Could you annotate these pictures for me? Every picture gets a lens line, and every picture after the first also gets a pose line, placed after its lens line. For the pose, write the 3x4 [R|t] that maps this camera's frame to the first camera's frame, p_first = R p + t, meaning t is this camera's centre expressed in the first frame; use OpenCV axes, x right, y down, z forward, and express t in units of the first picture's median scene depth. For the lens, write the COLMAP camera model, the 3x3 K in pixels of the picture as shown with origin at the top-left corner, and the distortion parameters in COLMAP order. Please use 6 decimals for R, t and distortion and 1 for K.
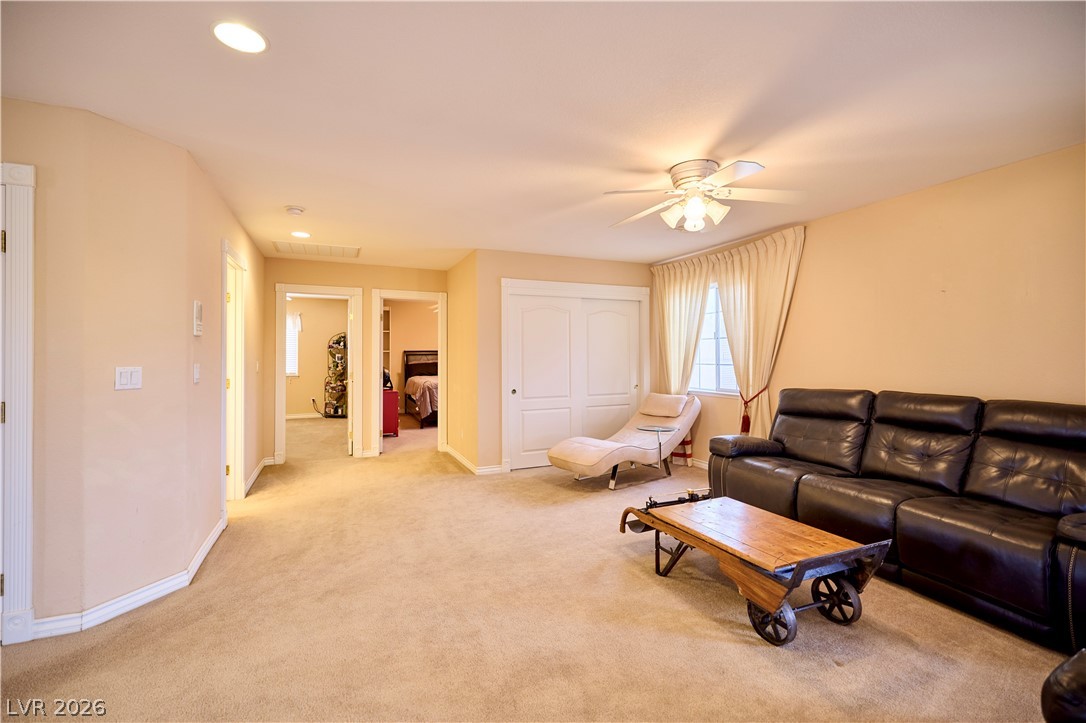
lens RADIAL K [[470.3, 0, 547.5], [0, 470.3, 355.8], [0, 0, 1]] dist [0.000457, -0.000755]
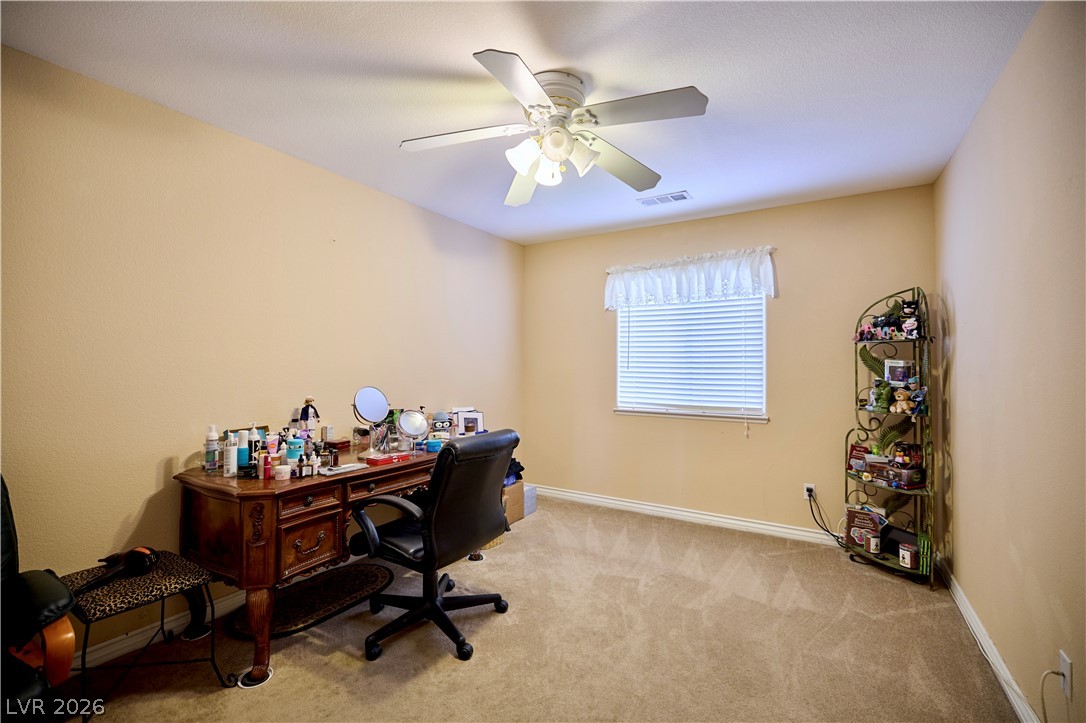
lens RADIAL K [[470.3, 0, 542.5], [0, 470.3, 360.9], [0, 0, 1]] dist [0.000457, -0.000755]
pose [[0.586870, -0.007097, -0.809650, -0.331873], [-0.002879, 0.999937, -0.010852, 0.001444], [0.809676, 0.008700, 0.586813, 0.636044]]
